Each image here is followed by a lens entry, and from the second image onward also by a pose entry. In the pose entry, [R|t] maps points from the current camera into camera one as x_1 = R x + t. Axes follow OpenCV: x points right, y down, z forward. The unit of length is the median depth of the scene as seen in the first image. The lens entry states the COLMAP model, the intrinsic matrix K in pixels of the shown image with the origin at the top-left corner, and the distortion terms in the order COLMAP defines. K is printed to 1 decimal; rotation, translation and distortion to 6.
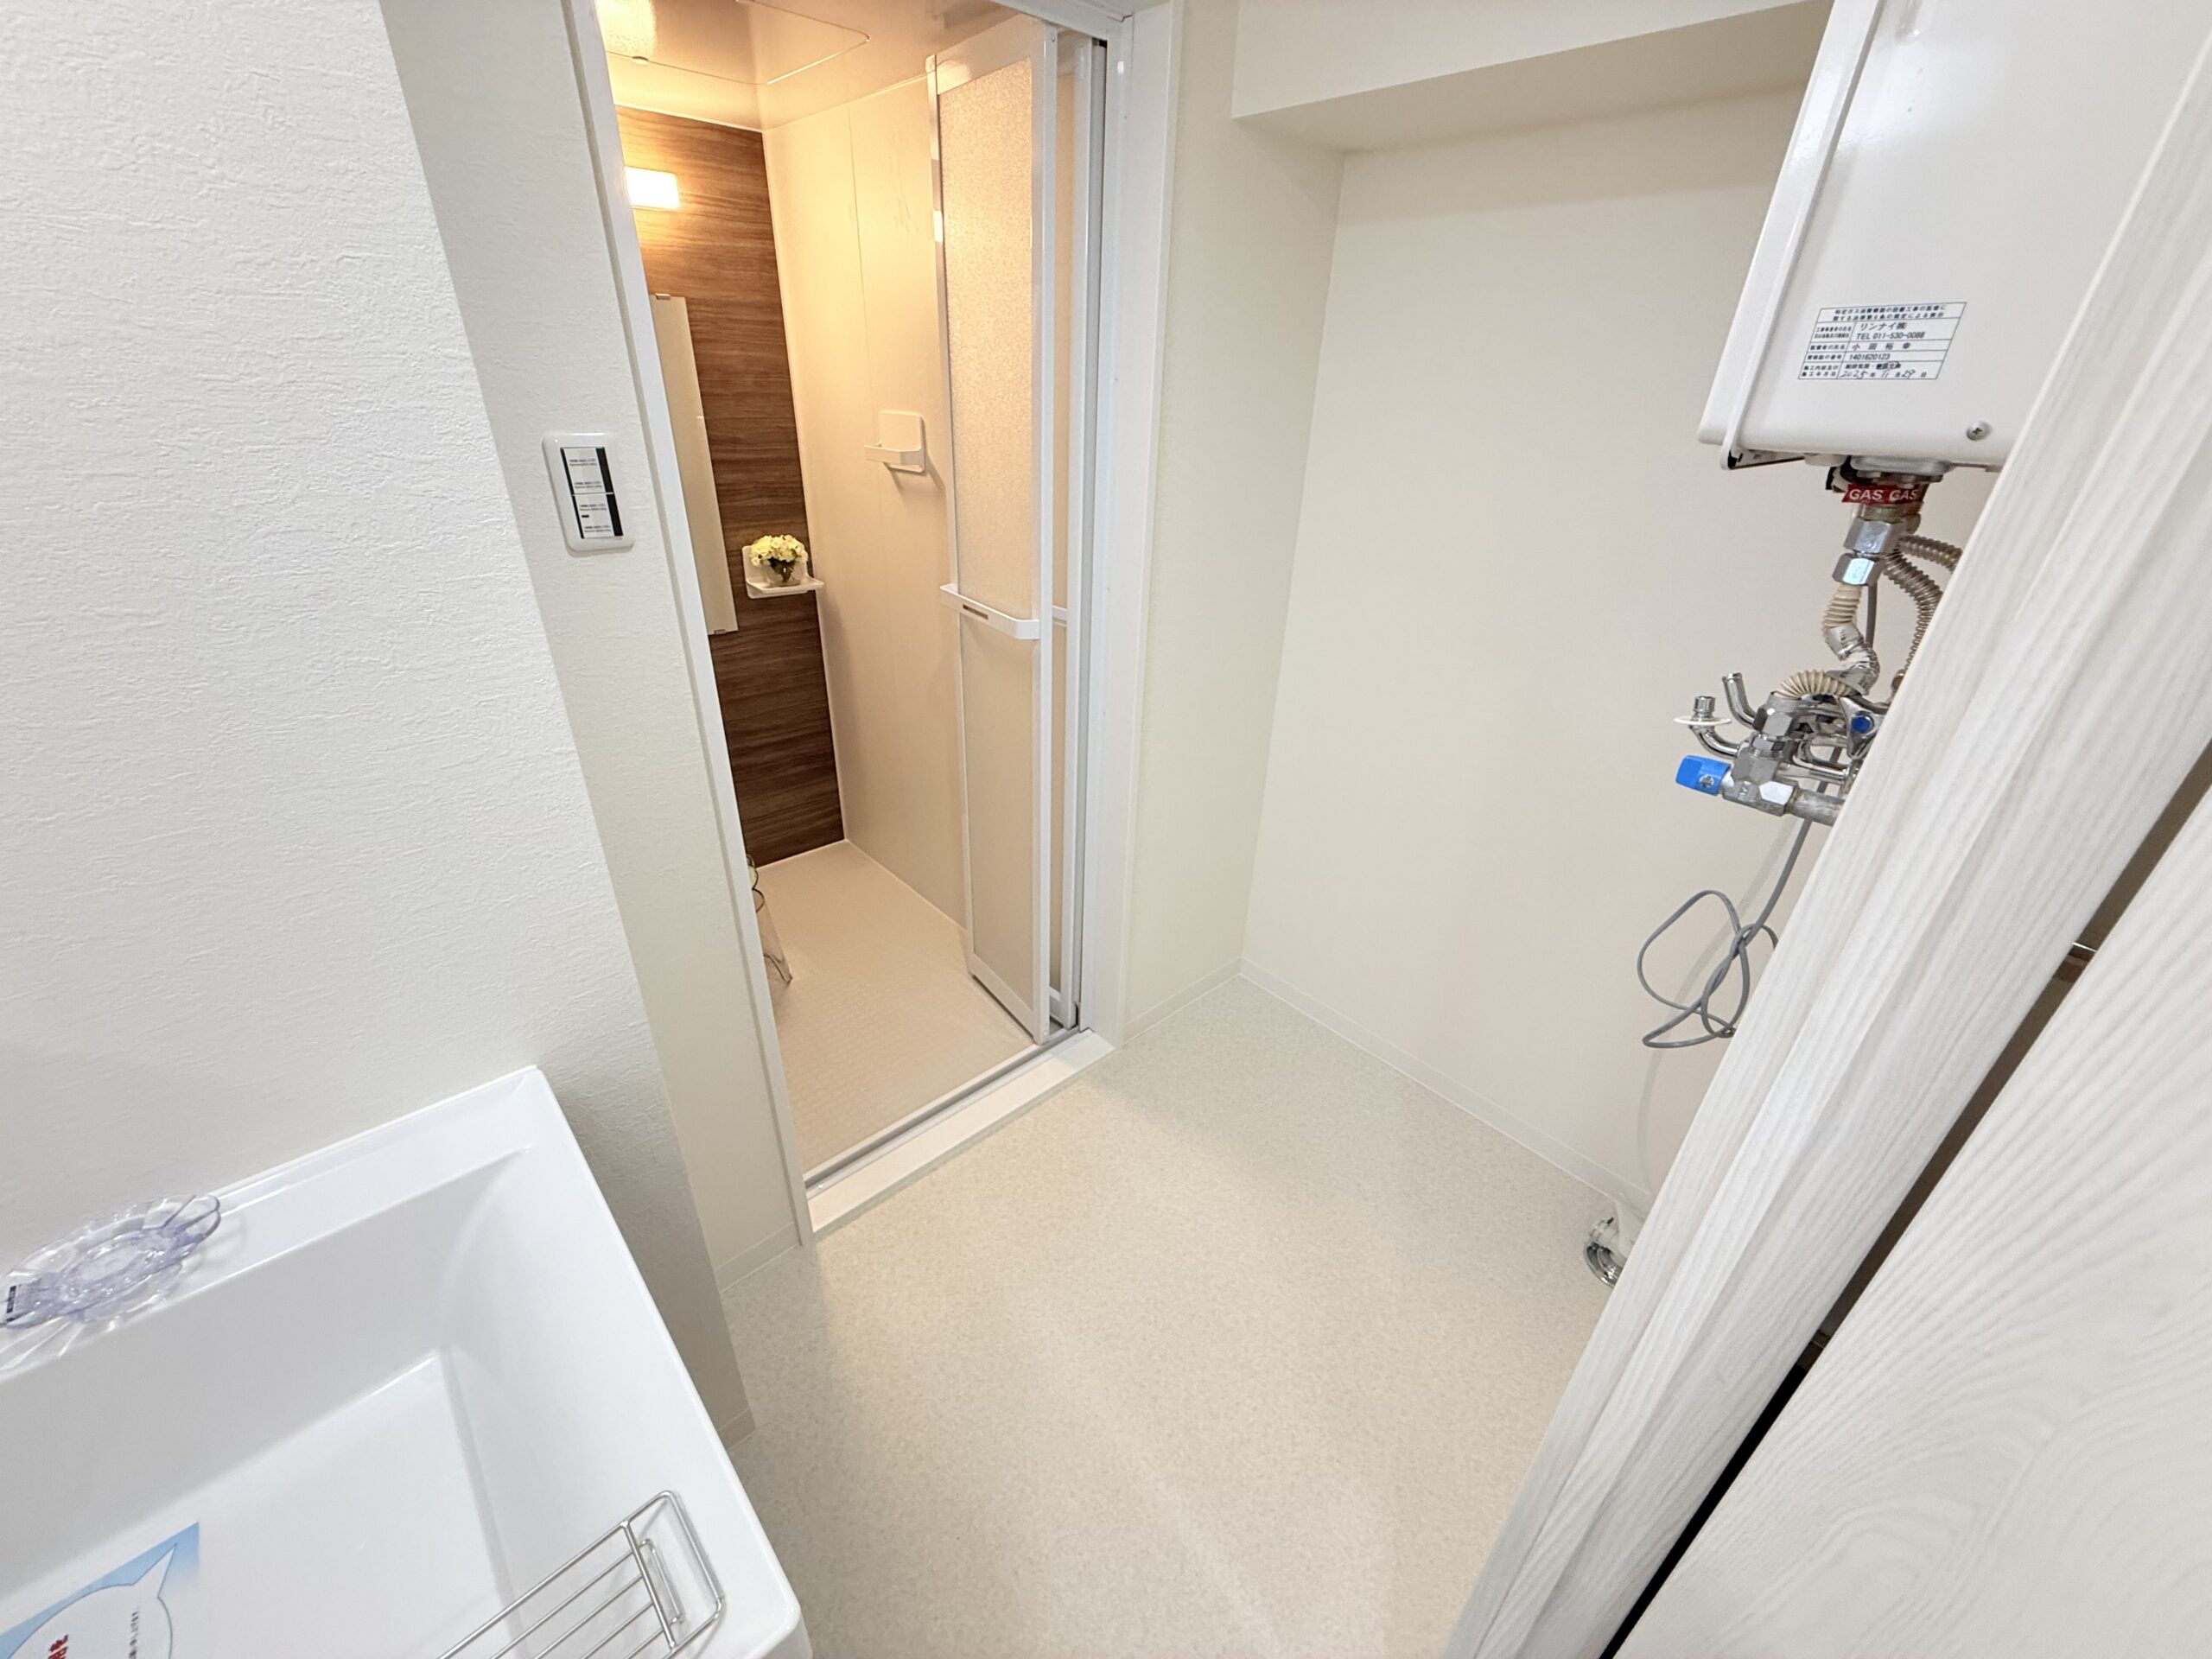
lens RADIAL K [[876.8, 0, 1101.9], [0, 876.8, 836.1], [0, 0, 1]] dist [-0.001246, 0.000374]
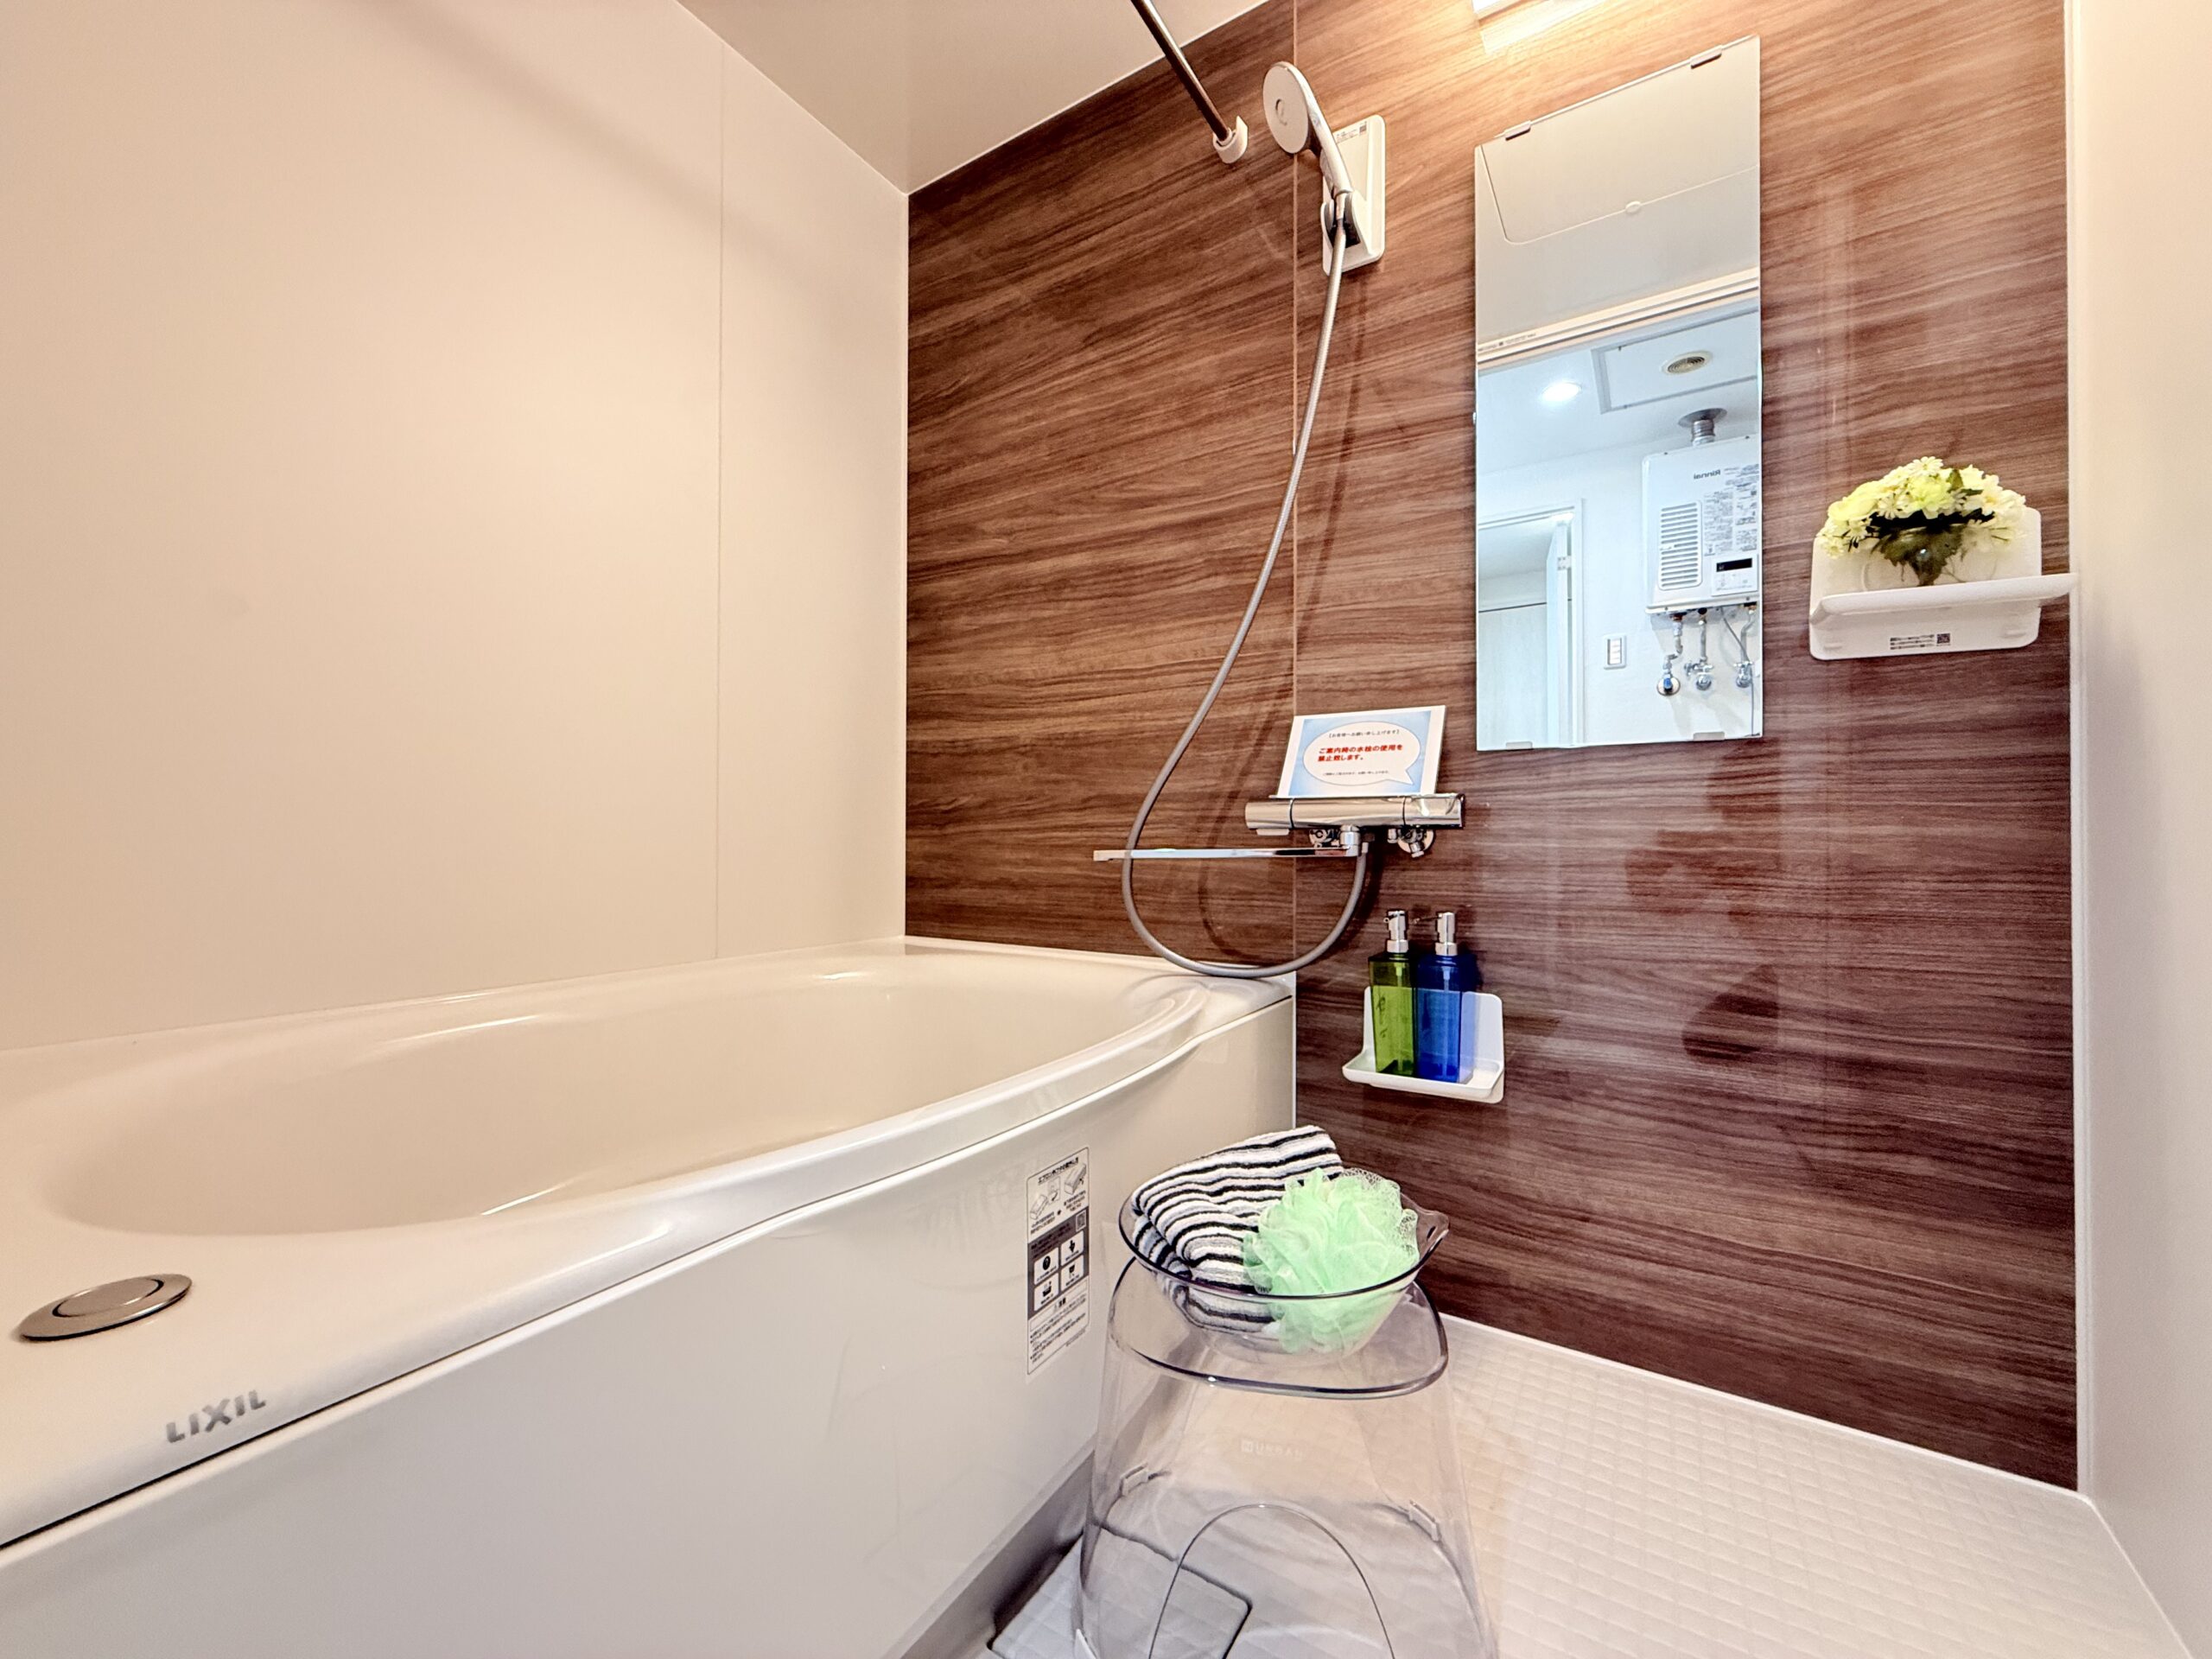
lens RADIAL K [[876.8, 0, 1101.9], [0, 876.8, 836.1], [0, 0, 1]] dist [-0.001246, 0.000374]
pose [[0.262369, -0.042419, -0.964035, -0.107753], [-0.435678, 0.886204, -0.157567, -0.000514], [0.861015, 0.461349, 0.214032, 0.654187]]
